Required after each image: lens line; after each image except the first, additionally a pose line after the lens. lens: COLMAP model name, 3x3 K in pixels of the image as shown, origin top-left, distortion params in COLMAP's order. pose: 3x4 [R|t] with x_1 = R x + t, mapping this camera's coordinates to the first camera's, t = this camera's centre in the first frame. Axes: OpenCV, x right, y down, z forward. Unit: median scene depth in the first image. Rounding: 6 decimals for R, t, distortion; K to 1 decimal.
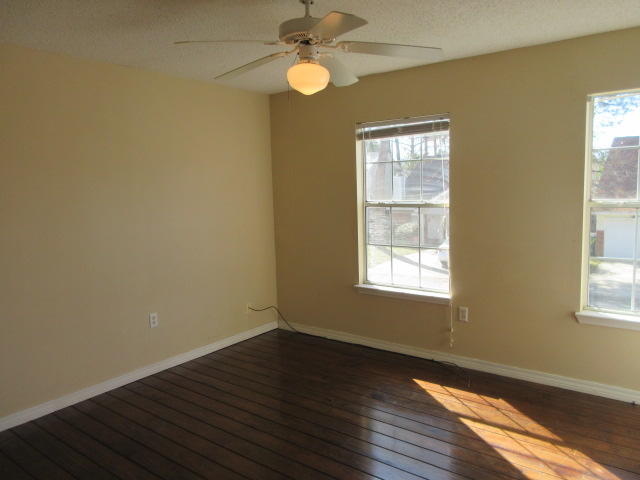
lens RADIAL K [[486.7, 0, 320.0], [0, 486.7, 240.0], [0, 0, 1]] dist [0.033282, 0.001150]
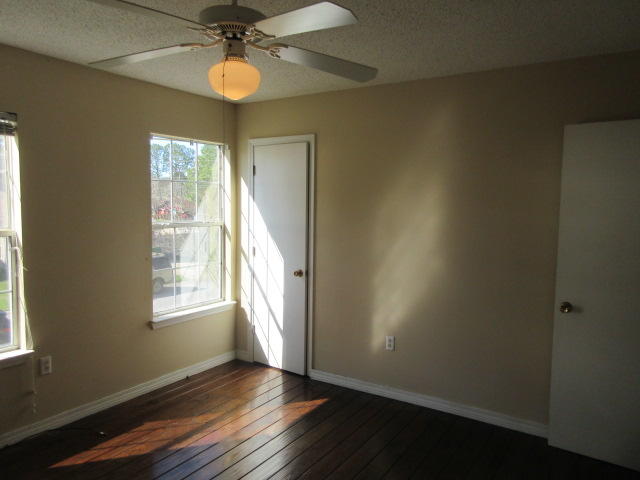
lens RADIAL K [[484.7, 0, 320.0], [0, 484.7, 229.4], [0, 0, 1]] dist [-0.000642, -0.001268]
pose [[-0.079594, -0.034804, 0.996220, -0.566078], [0.102460, 0.993811, 0.042906, -0.064274], [-0.991548, 0.105488, -0.075535, 0.618047]]
